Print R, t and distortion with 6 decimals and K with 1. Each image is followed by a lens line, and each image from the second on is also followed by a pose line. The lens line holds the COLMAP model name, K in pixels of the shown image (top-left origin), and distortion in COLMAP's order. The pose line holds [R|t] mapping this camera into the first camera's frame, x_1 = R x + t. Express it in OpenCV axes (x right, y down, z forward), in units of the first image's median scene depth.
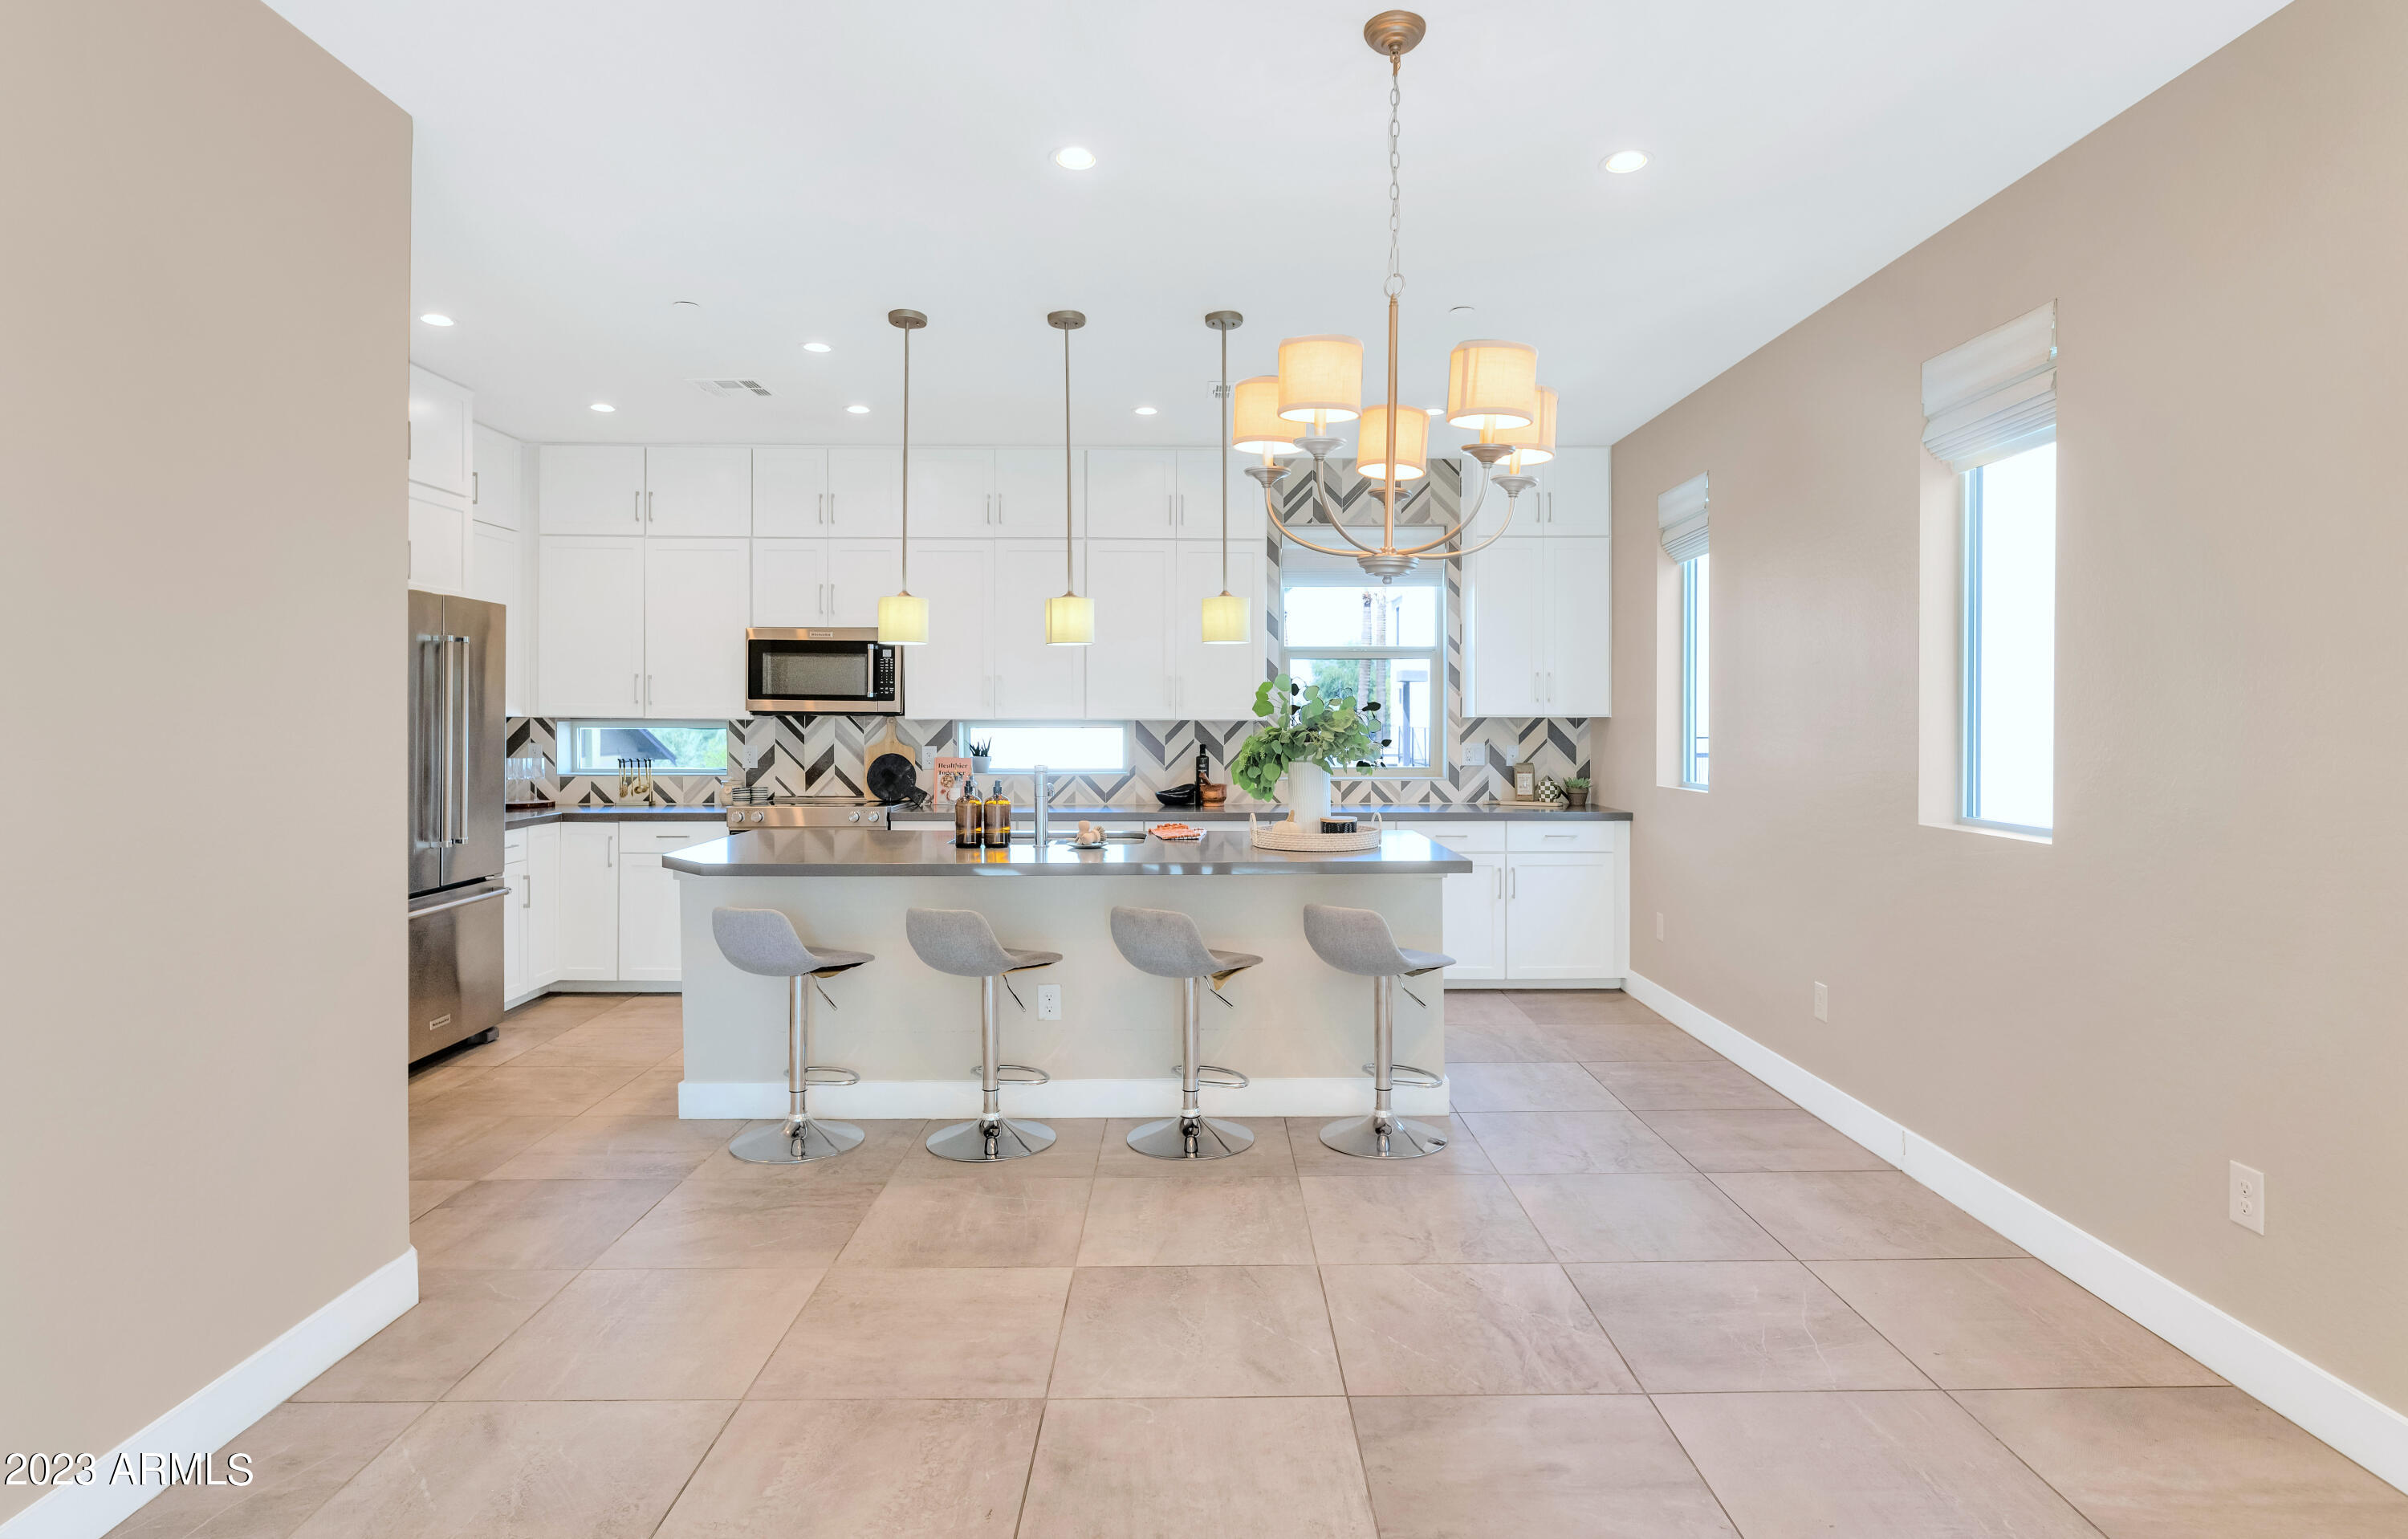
lens RADIAL K [[1262.9, 0, 1213.2], [0, 1262.9, 721.0], [0, 0, 1]] dist [0.004616, 0.000269]
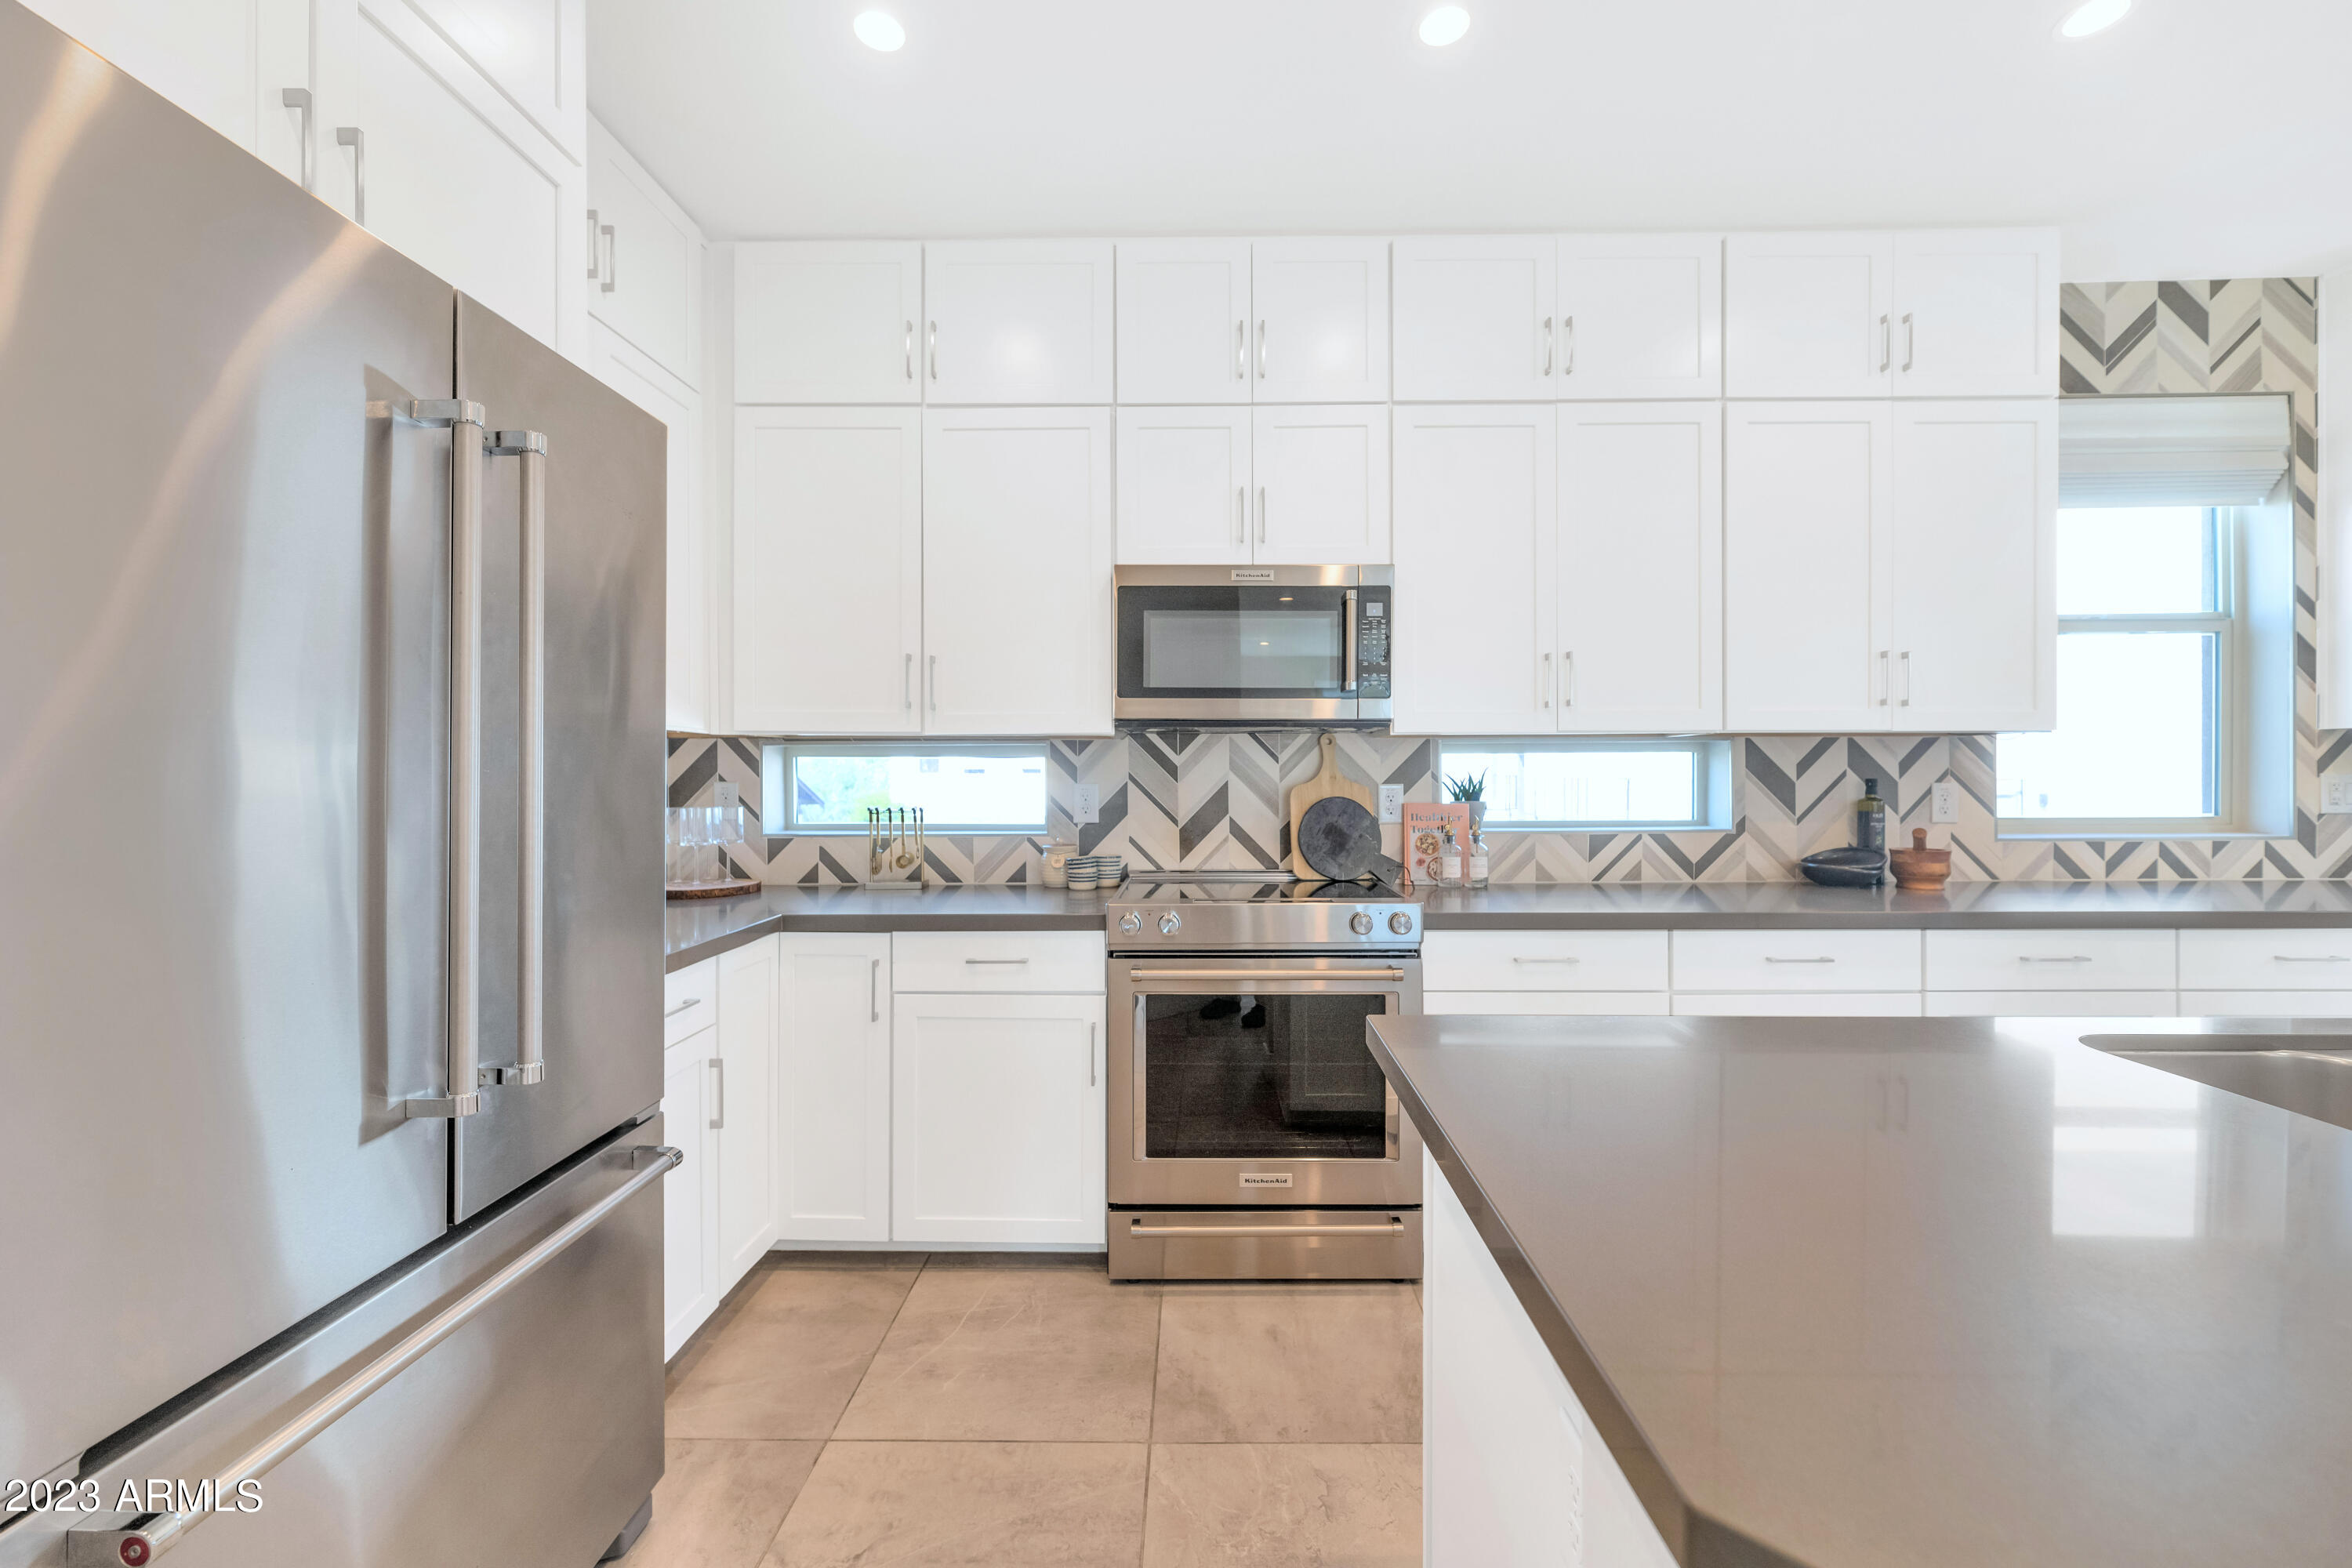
lens RADIAL K [[950.9, 0, 1185.2], [0, 950.9, 769.8], [0, 0, 1]] dist [0.001196, -0.000200]
pose [[0.999521, -0.005256, -0.030500, -0.306653], [0.005130, 0.999978, -0.004218, 0.014829], [0.030522, 0.004059, 0.999526, 0.559579]]
